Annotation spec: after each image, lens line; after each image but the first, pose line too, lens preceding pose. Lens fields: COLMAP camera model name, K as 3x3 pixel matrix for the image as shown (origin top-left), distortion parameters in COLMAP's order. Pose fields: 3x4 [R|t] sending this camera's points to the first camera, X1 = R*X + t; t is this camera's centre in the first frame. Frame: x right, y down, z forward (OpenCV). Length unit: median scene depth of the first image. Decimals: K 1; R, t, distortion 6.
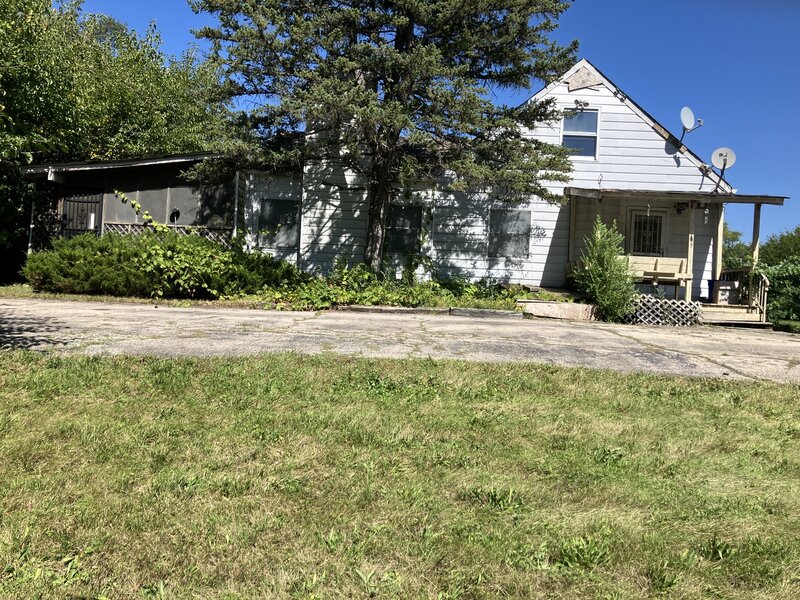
lens RADIAL K [[642.1, 0, 401.0], [0, 642.1, 300.5], [0, 0, 1]] dist [0.009863, -0.028625]
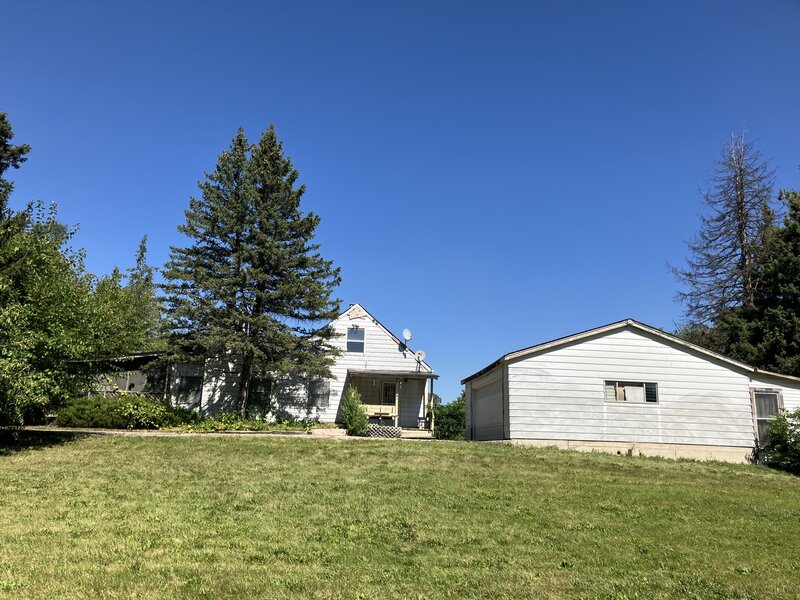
lens RADIAL K [[642.1, 0, 401.5], [0, 642.1, 296.6], [0, 0, 1]] dist [0.009863, -0.028625]
pose [[0.989912, 0.008801, 0.141408, 0.145287], [0.025605, 0.970523, -0.239645, 0.076130], [-0.139348, 0.240848, 0.960507, -0.911947]]
